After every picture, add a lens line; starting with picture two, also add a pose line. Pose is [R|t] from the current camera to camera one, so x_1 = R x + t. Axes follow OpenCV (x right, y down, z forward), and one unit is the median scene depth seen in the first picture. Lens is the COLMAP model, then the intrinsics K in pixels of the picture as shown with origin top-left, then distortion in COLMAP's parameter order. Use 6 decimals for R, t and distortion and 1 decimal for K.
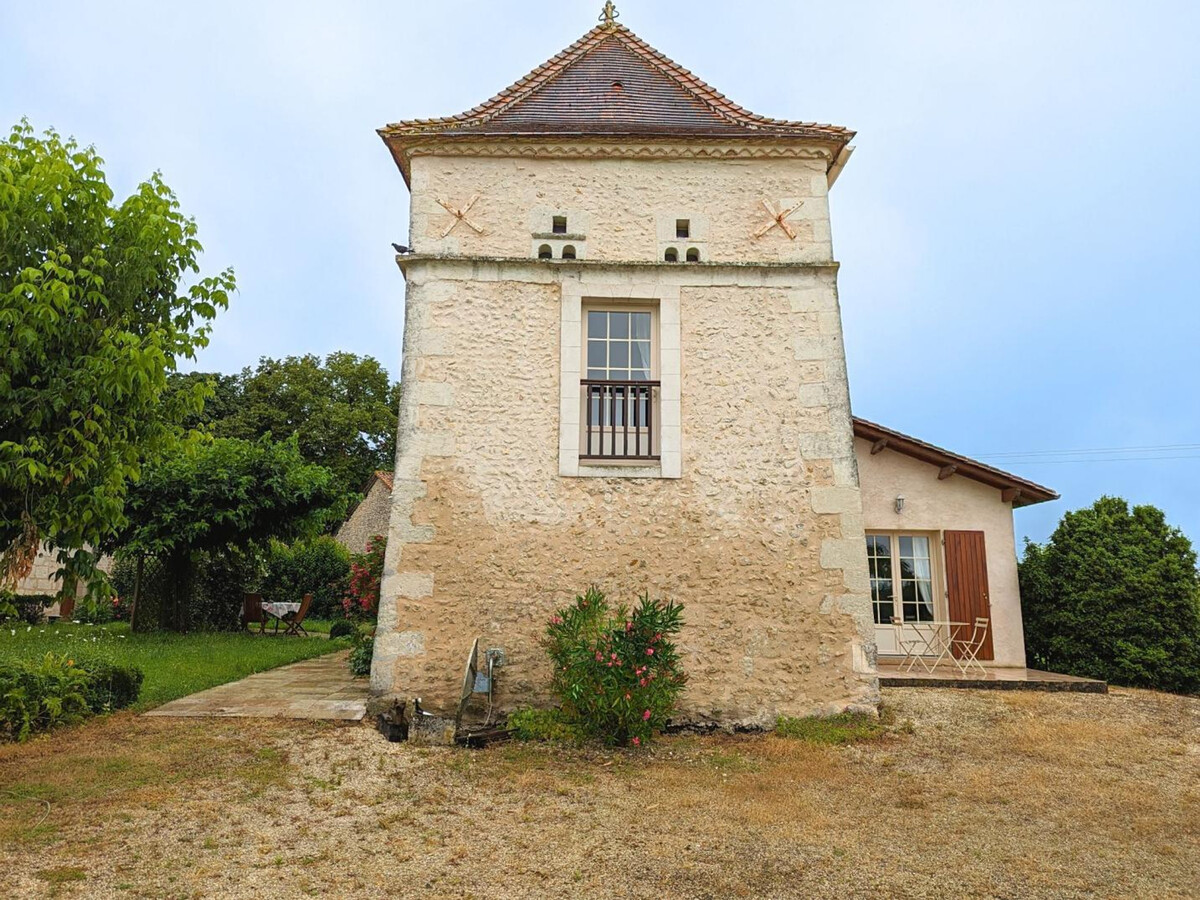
lens RADIAL K [[810.5, 0, 600.0], [0, 810.5, 450.0], [0, 0, 1]] dist [0.061207, -0.001177]
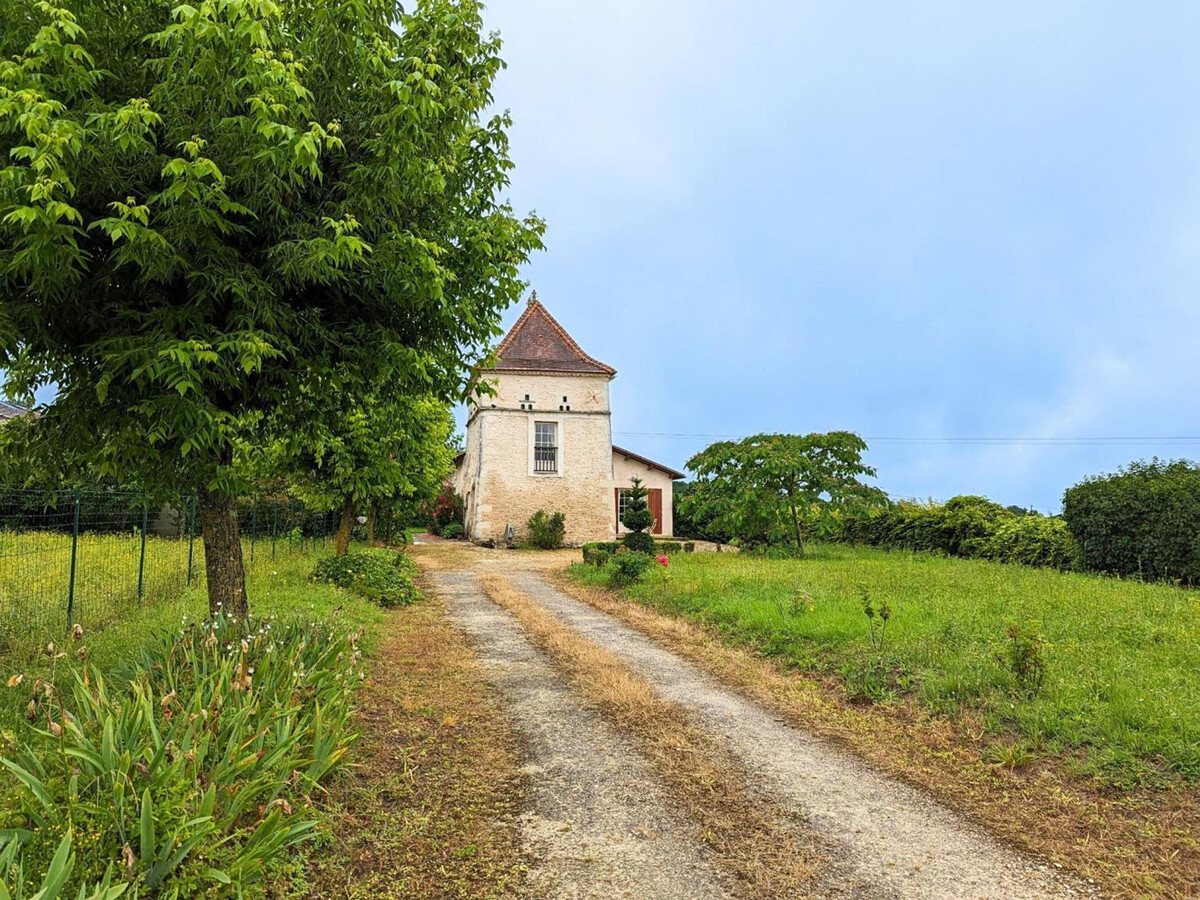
lens RADIAL K [[810.5, 0, 600.0], [0, 810.5, 450.0], [0, 0, 1]] dist [0.061207, -0.001177]
pose [[0.973603, 0.015978, 0.227688, -0.499672], [-0.036285, 0.995696, 0.085281, -0.356268], [-0.225345, -0.091292, 0.969992, -2.201801]]
